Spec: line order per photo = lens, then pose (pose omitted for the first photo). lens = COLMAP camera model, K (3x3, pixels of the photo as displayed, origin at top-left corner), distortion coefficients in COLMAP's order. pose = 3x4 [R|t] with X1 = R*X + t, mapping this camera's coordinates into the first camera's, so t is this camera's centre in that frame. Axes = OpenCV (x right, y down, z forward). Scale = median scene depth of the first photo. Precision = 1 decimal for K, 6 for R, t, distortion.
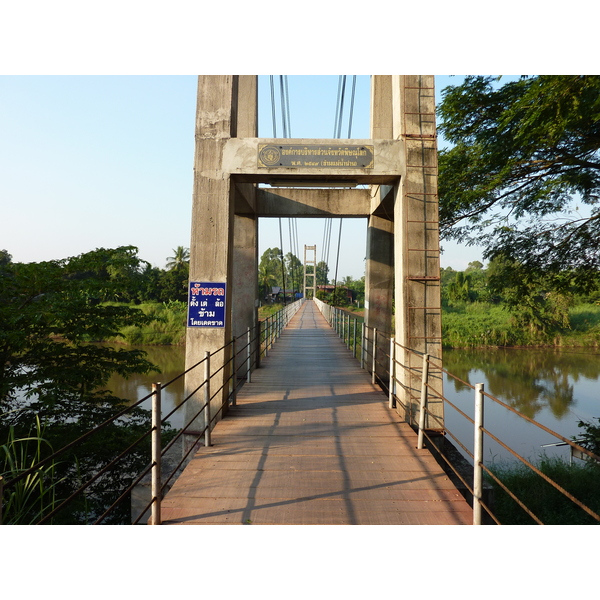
lens RADIAL K [[518.3, 0, 299.3], [0, 518.3, 300.5], [0, 0, 1]] dist [0.031043, -0.012350]
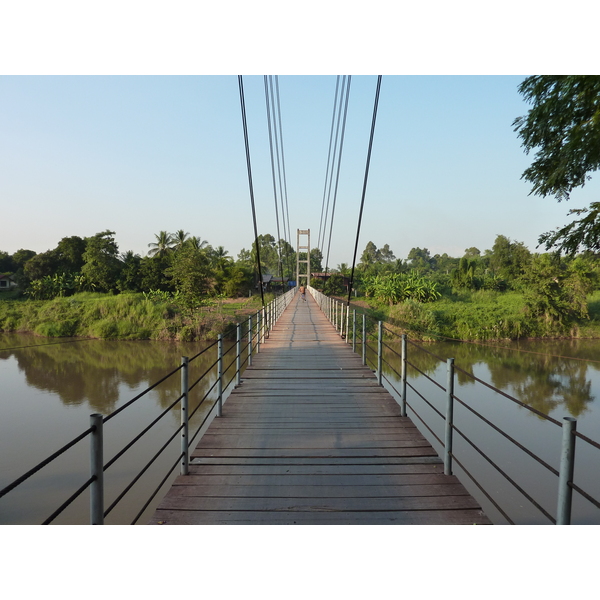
lens RADIAL K [[518.3, 0, 300.8], [0, 518.3, 298.0], [0, 0, 1]] dist [0.031043, -0.012350]
pose [[0.999857, -0.006038, 0.015821, 0.000884], [0.005751, 0.999819, 0.018136, -0.001410], [-0.015927, -0.018043, 0.999710, 0.085188]]
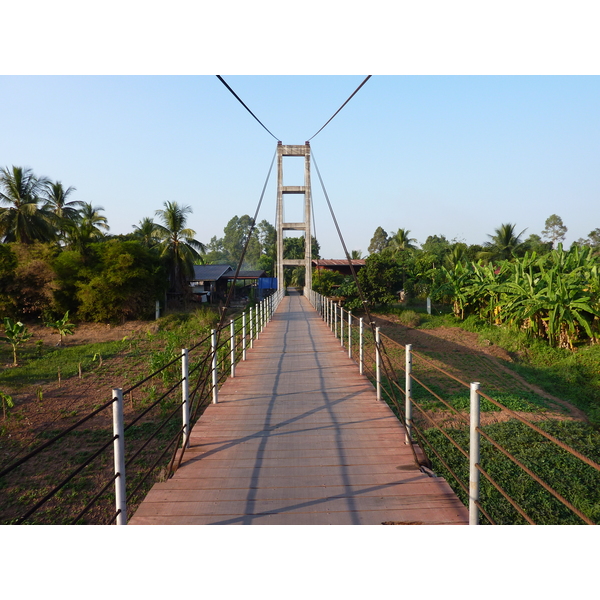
lens RADIAL K [[518.3, 0, 300.2], [0, 518.3, 301.5], [0, 0, 1]] dist [0.031043, -0.012350]
pose [[0.999297, -0.021616, 0.030623, 0.014351], [0.020734, 0.999369, 0.028827, -0.008940], [-0.031226, -0.028172, 0.999115, 0.750962]]
